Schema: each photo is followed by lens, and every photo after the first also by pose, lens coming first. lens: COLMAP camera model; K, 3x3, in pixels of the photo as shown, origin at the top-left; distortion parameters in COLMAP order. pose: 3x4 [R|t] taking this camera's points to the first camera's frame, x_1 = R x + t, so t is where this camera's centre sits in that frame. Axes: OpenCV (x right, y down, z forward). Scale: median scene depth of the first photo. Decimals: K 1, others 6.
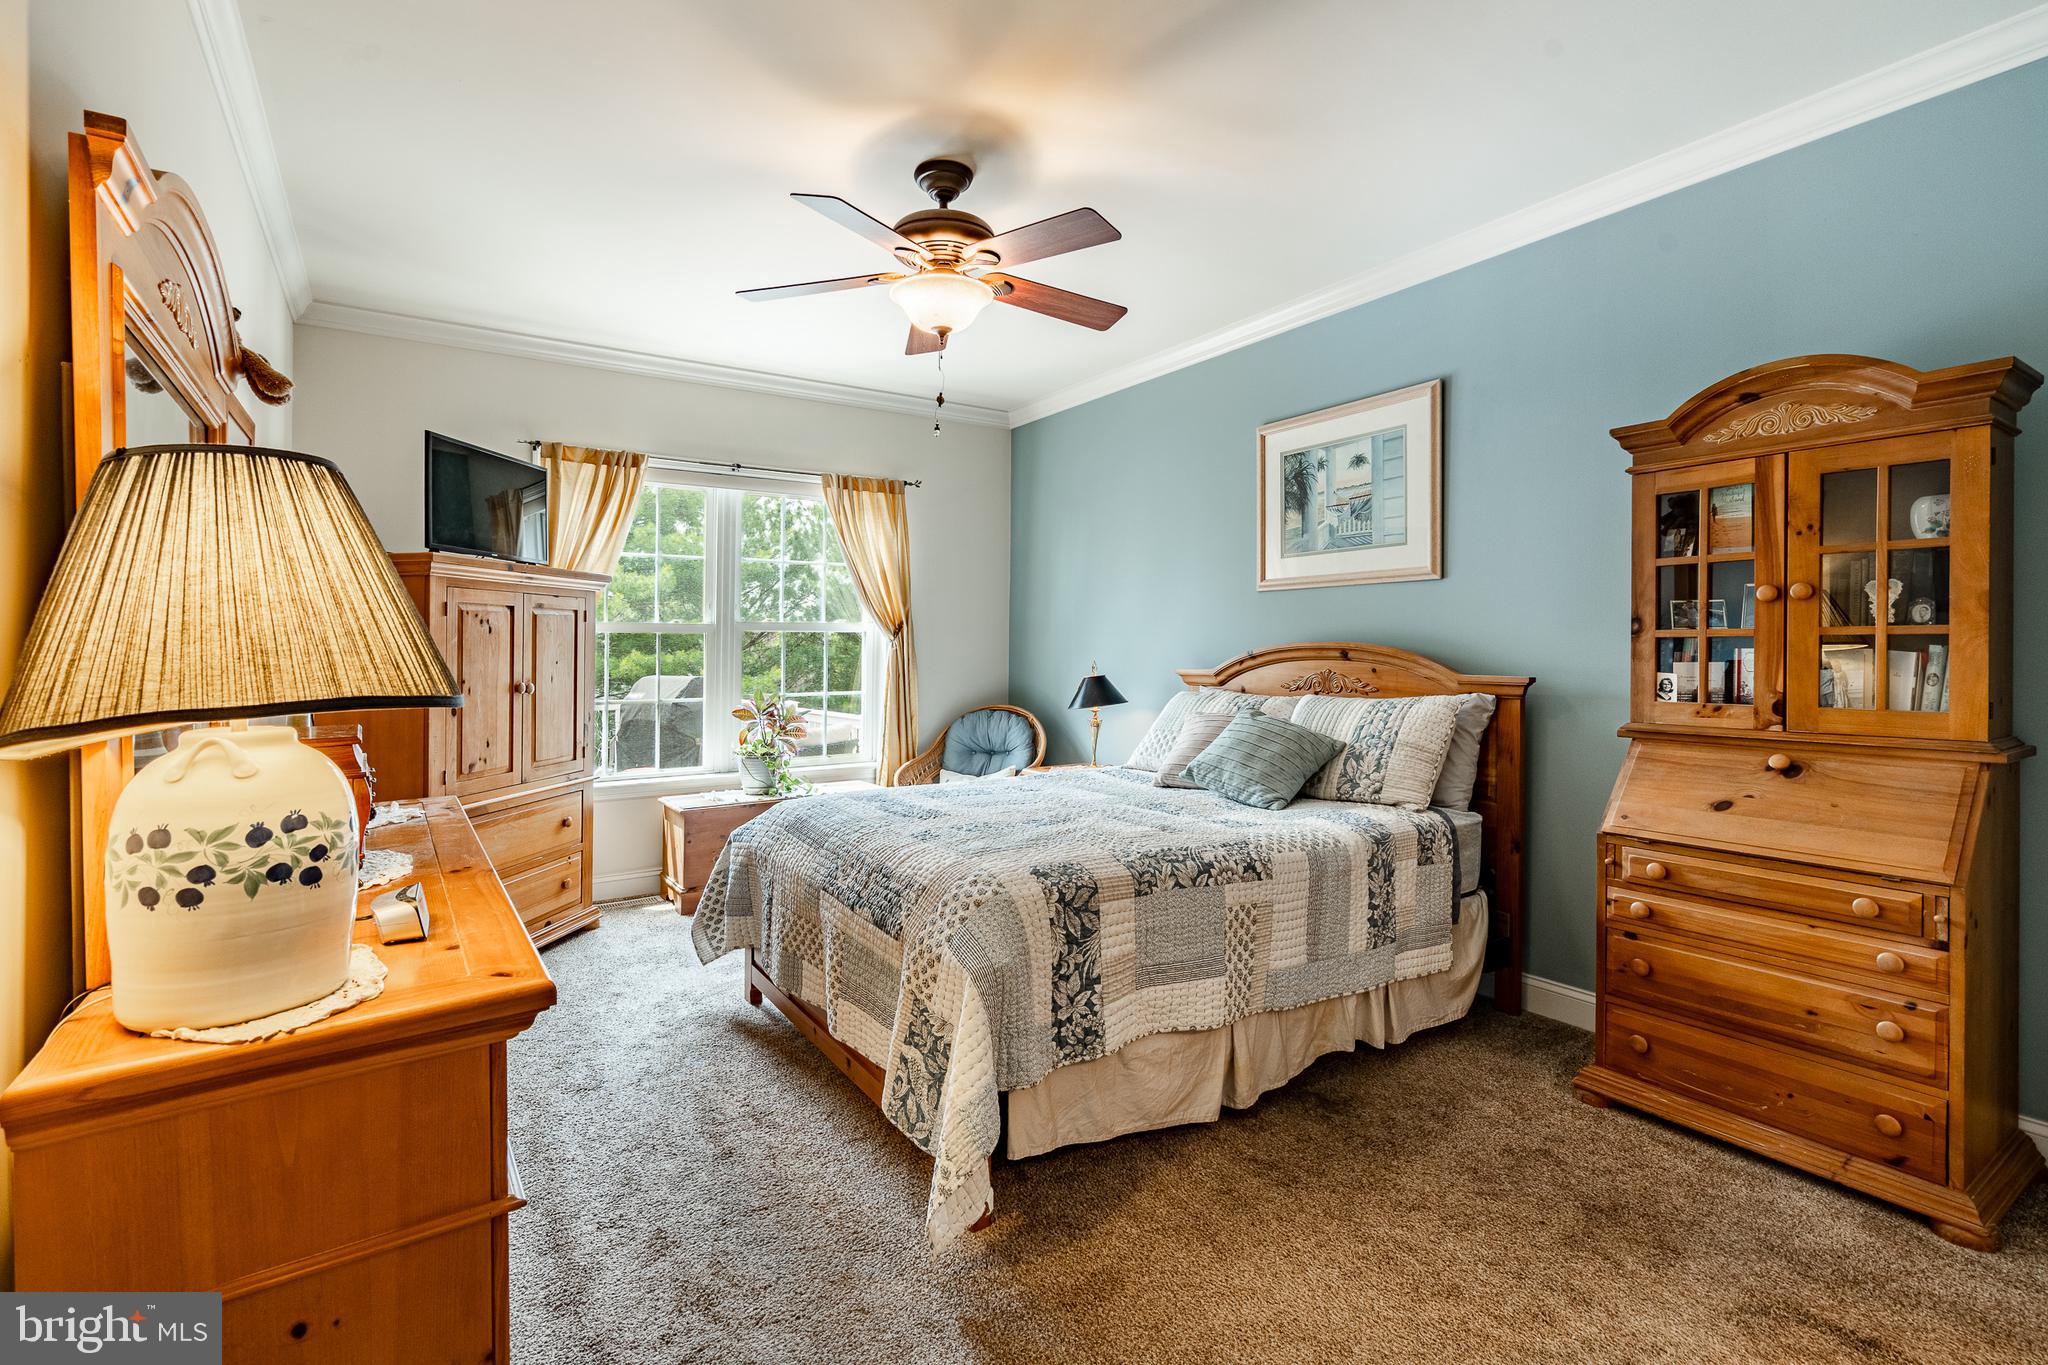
lens RADIAL K [[939.0, 0, 1022.0], [0, 939.0, 653.7], [0, 0, 1]] dist [-0.000201, 0.000882]
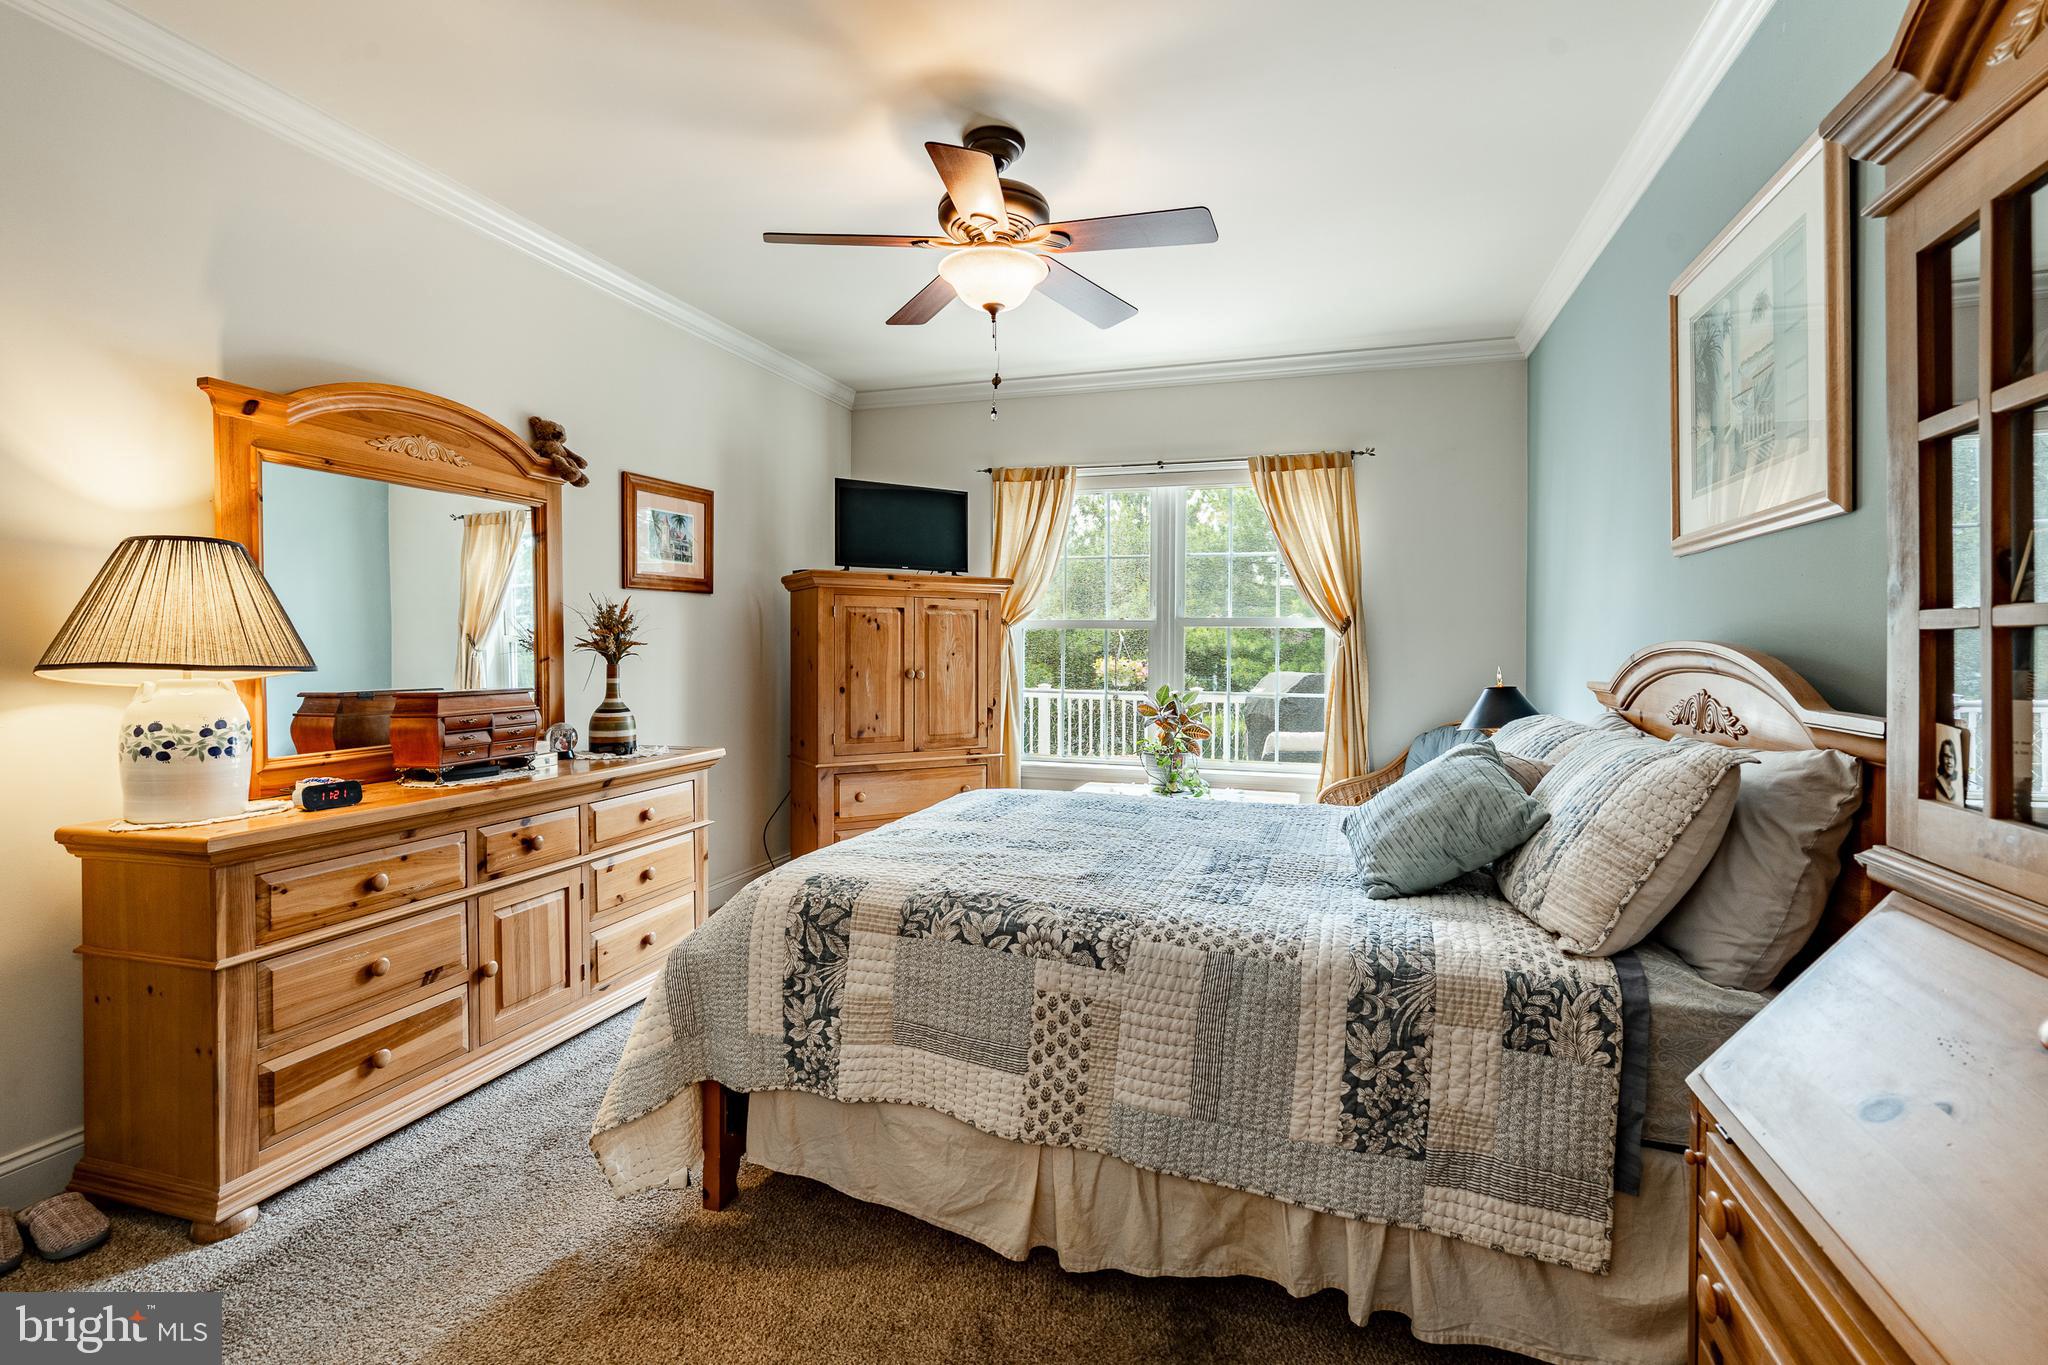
lens RADIAL K [[939.0, 0, 1022.0], [0, 939.0, 653.7], [0, 0, 1]] dist [-0.000201, 0.000882]
pose [[0.623209, 0.016607, -0.781879, 0.767823], [-0.014797, 0.999846, 0.009442, -0.006026], [0.781916, 0.005685, 0.623358, 0.499111]]
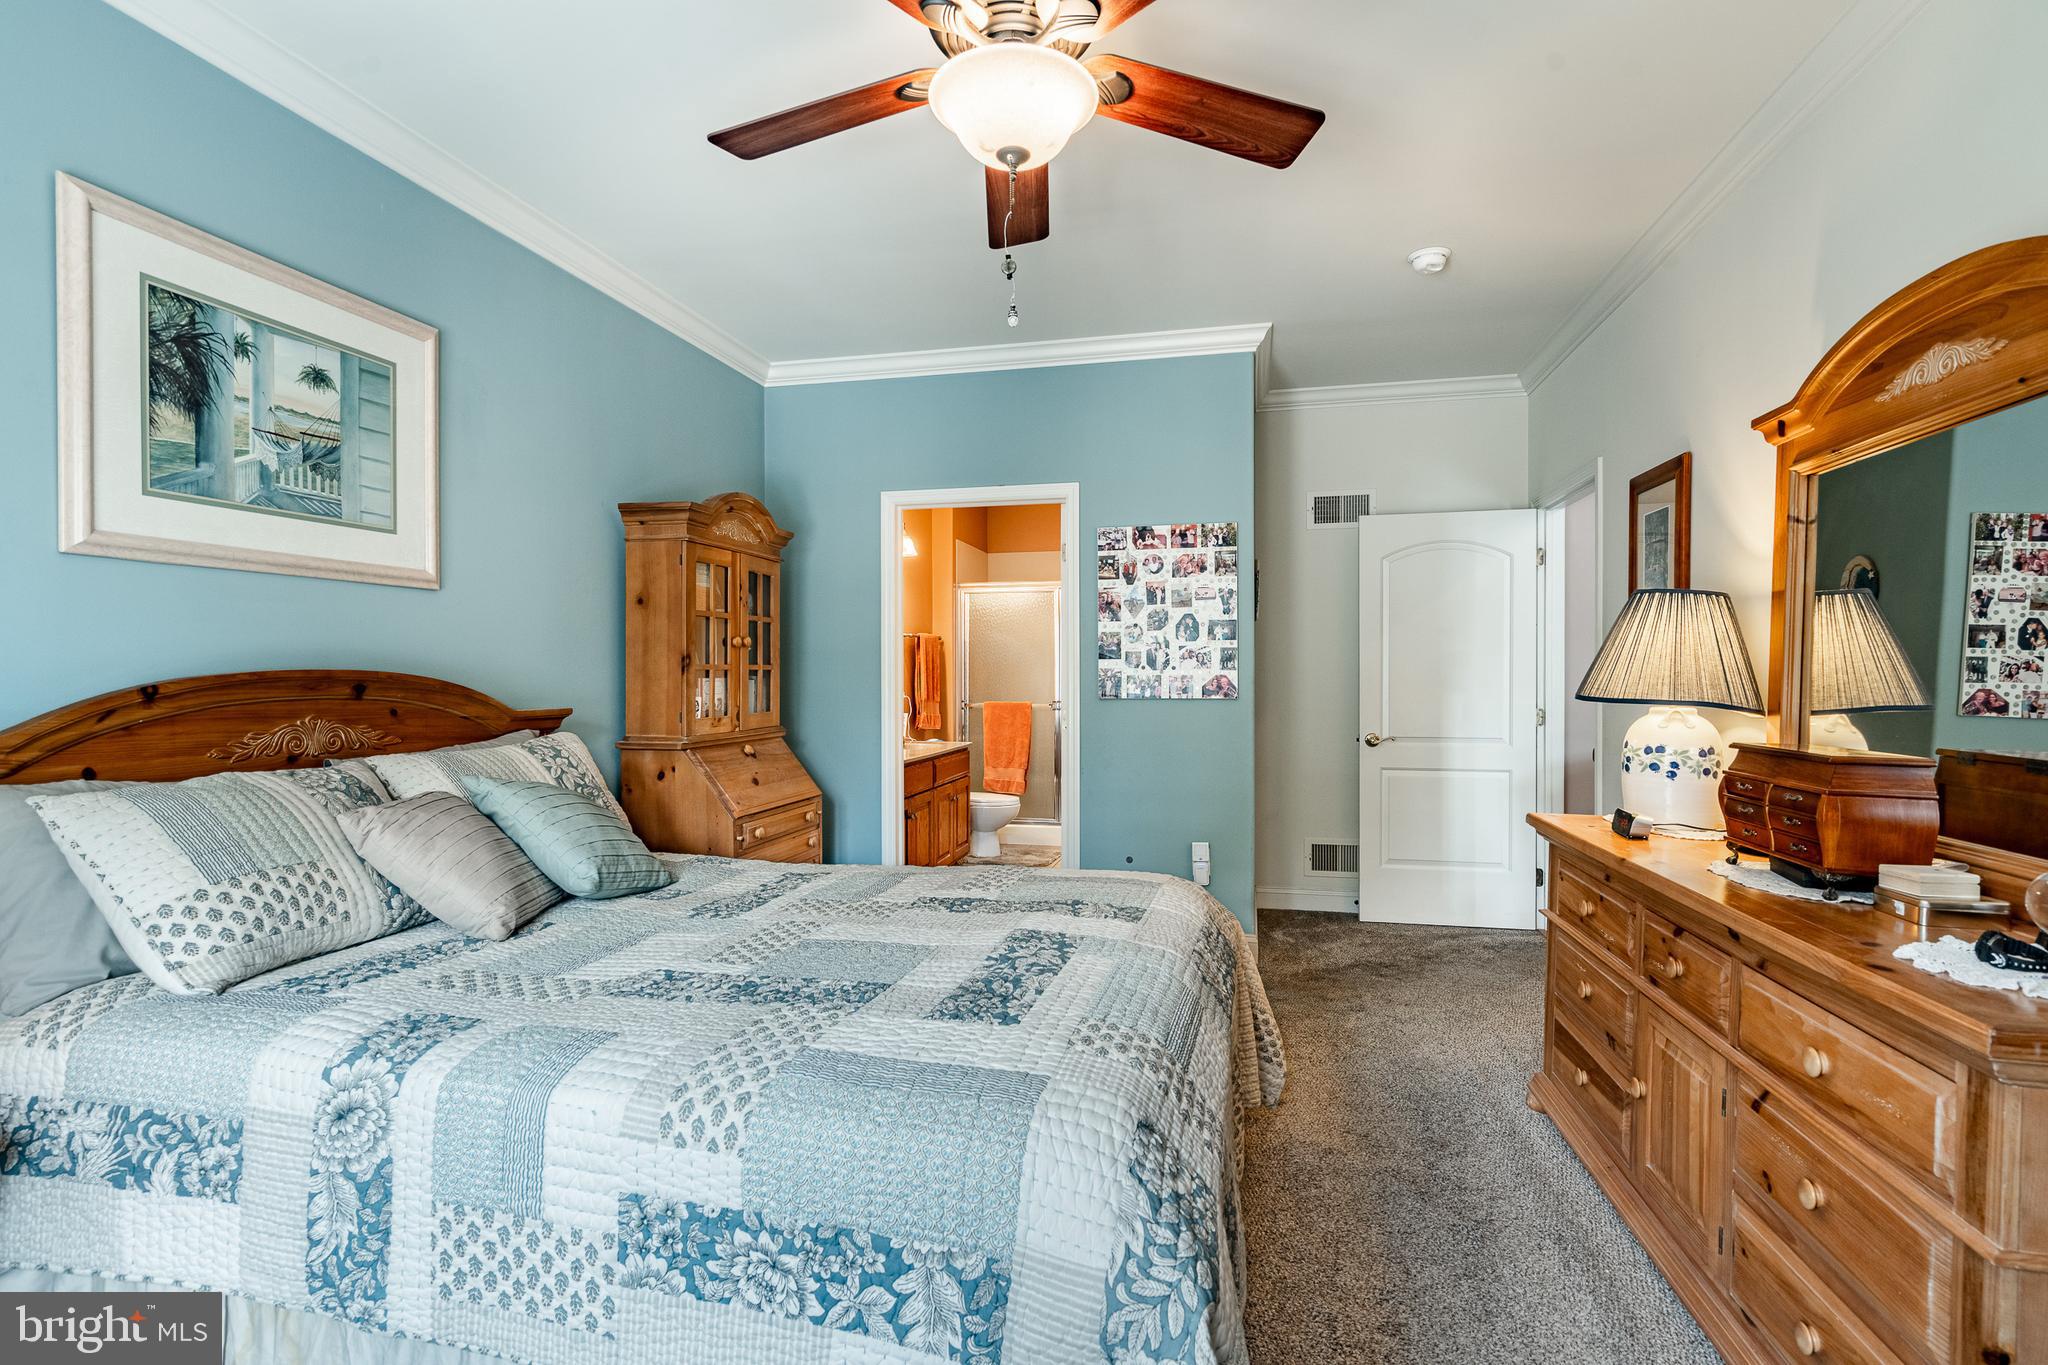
lens RADIAL K [[939.0, 0, 1022.0], [0, 939.0, 653.7], [0, 0, 1]] dist [-0.000201, 0.000882]
pose [[-0.689832, 0.013504, 0.723844, -0.599621], [0.005388, 0.999894, -0.013519, -0.020090], [-0.723949, -0.005426, -0.689832, 1.616560]]
